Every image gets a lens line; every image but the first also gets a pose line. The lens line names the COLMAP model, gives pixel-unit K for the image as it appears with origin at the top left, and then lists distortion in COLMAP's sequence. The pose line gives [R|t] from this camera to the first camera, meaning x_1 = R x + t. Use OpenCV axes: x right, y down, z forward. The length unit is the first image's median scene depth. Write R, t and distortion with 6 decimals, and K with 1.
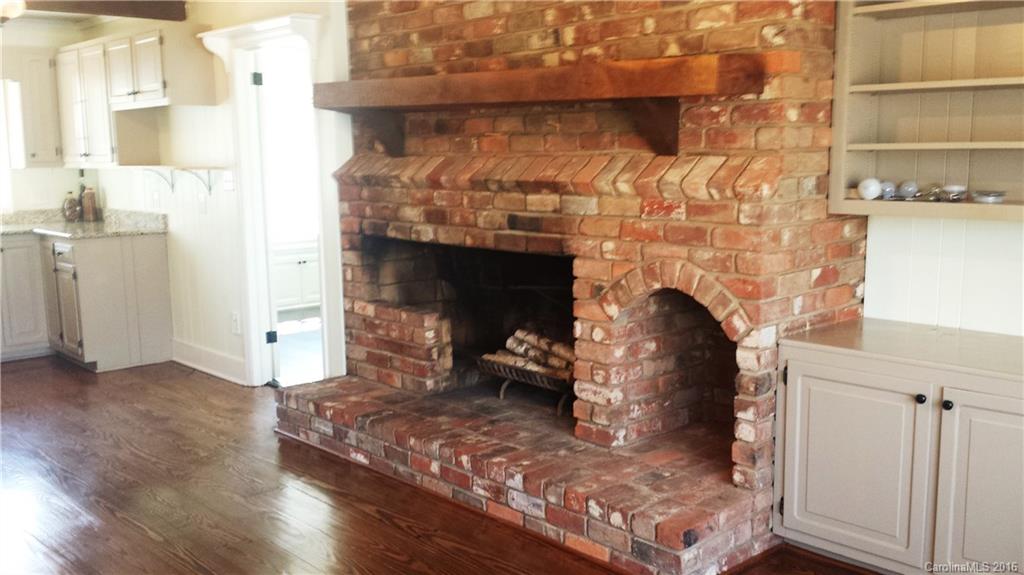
lens RADIAL K [[949.4, 0, 511.4], [0, 949.4, 289.2], [0, 0, 1]] dist [0.008445, 0.000000]
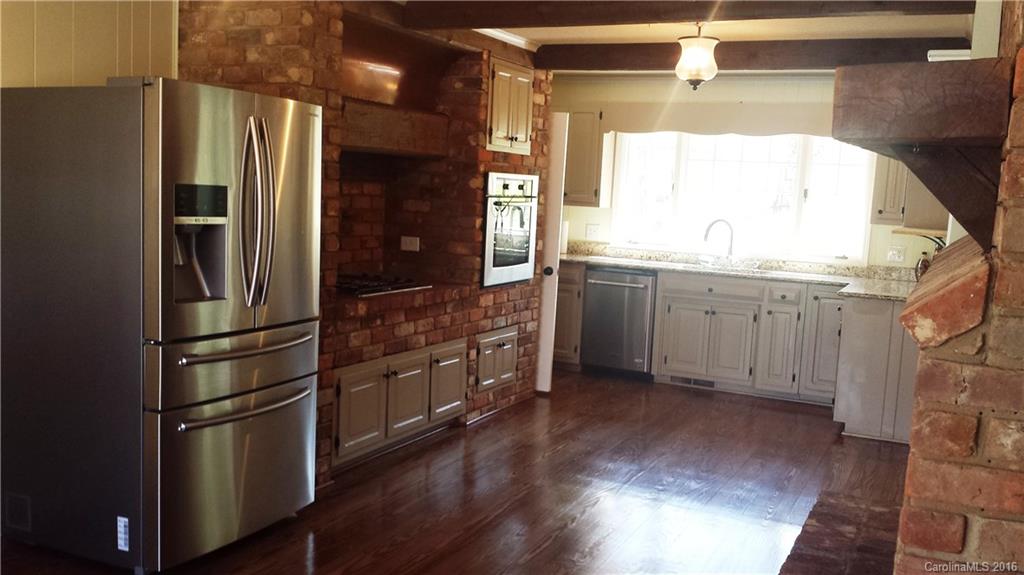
lens RADIAL K [[949.4, 0, 512.3], [0, 949.4, 288.9], [0, 0, 1]] dist [0.008445, 0.000000]
pose [[0.340293, 0.137355, -0.930233, 0.382169], [-0.199329, 0.977329, 0.071391, -0.068558], [0.918950, 0.161129, 0.359957, 0.364414]]
